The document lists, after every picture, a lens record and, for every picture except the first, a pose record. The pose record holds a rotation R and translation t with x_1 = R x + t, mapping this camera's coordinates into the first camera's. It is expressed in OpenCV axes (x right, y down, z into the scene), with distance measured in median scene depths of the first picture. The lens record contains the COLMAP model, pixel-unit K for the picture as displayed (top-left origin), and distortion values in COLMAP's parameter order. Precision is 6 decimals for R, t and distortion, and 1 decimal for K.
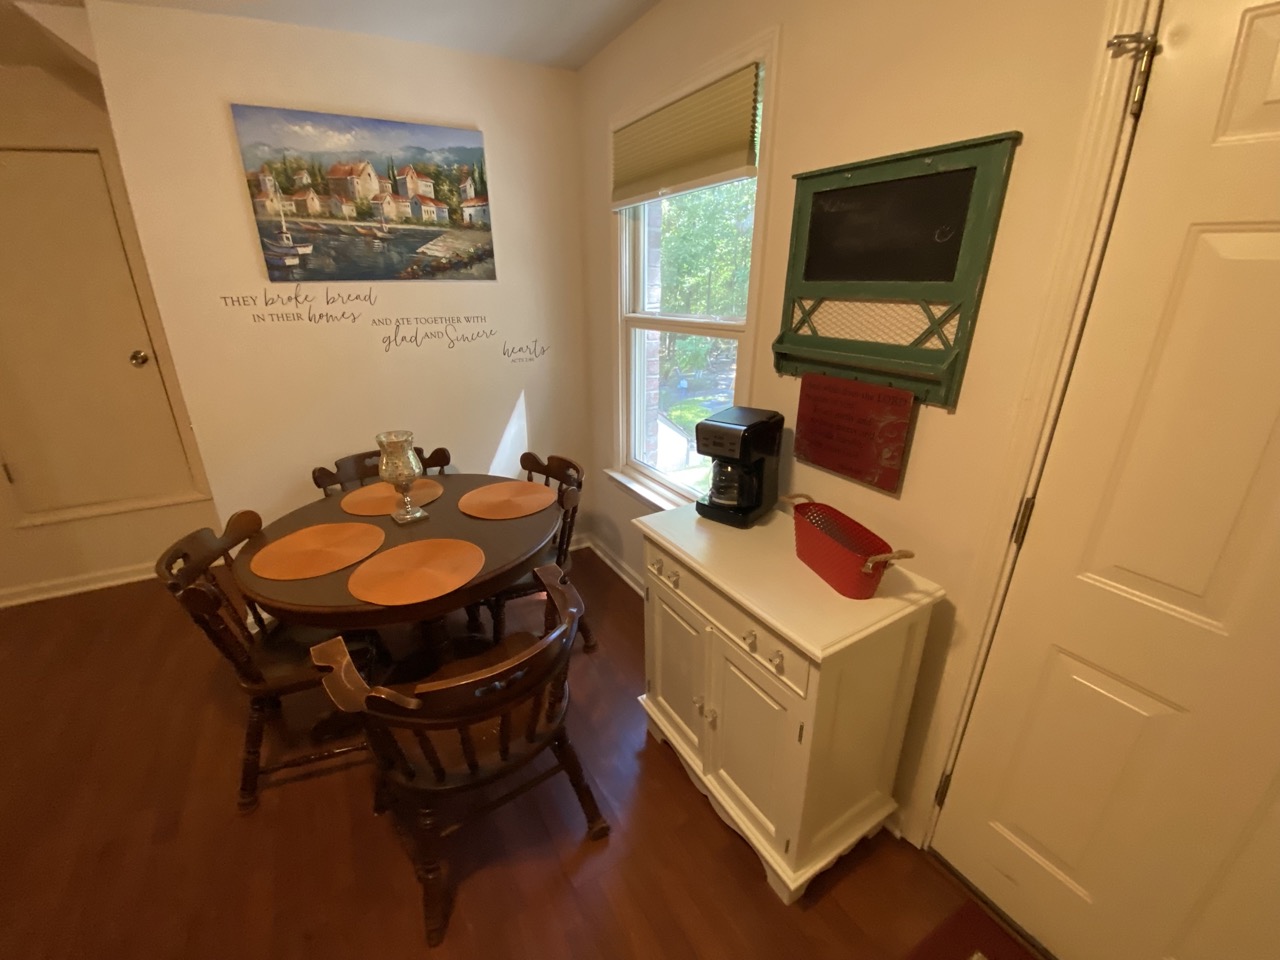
lens RADIAL K [[517.8, 0, 640.1], [0, 517.8, 487.6], [0, 0, 1]] dist [0.000556, -0.018687]
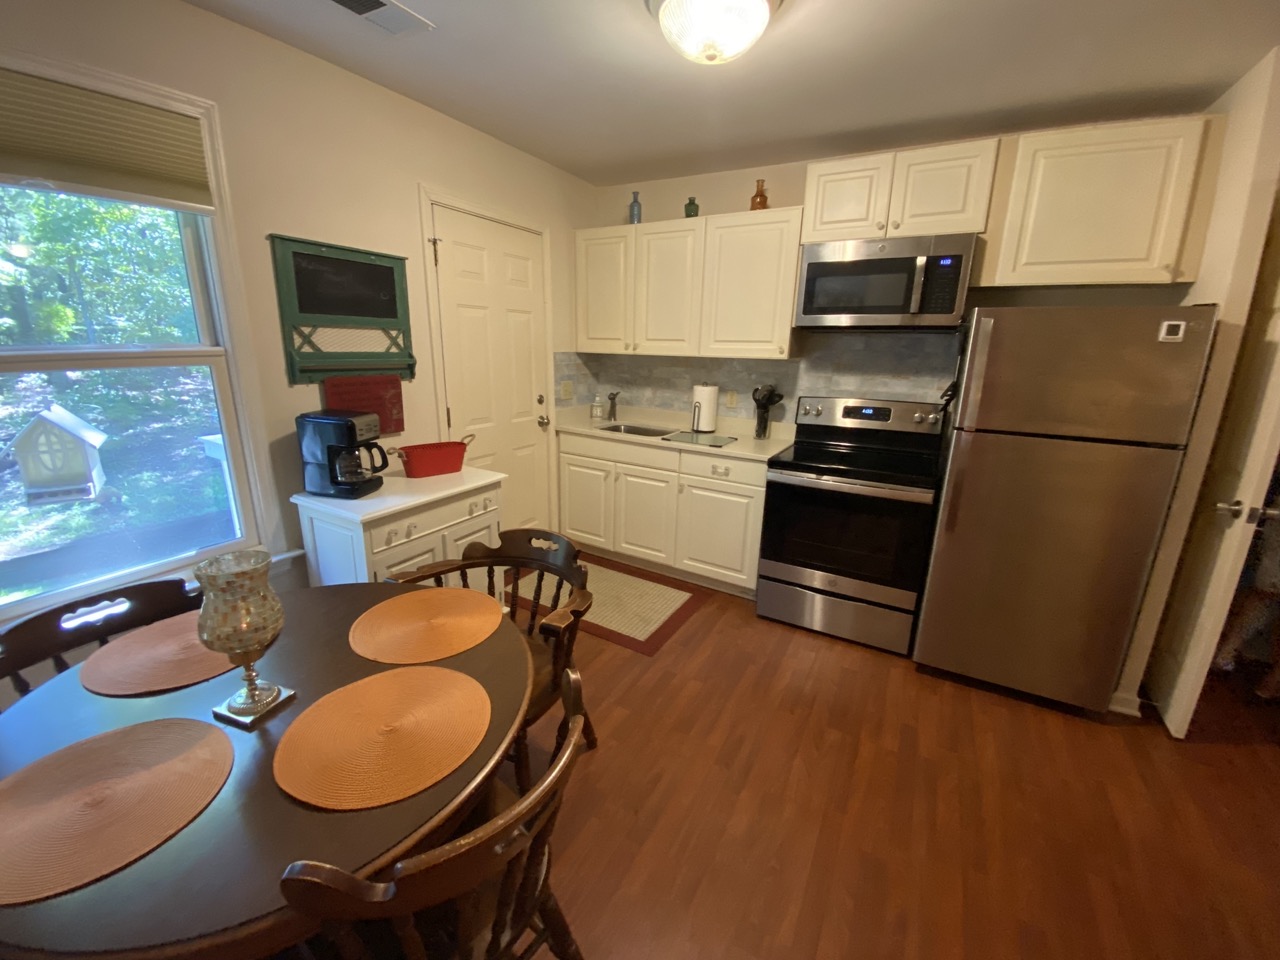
lens RADIAL K [[517.8, 0, 640.1], [0, 517.8, 487.6], [0, 0, 1]] dist [0.000556, -0.018687]
pose [[-0.490576, -0.239513, 0.837836, -1.165758], [0.296935, 0.857993, 0.419139, -0.262633], [-0.819247, 0.454402, -0.349791, 0.810334]]
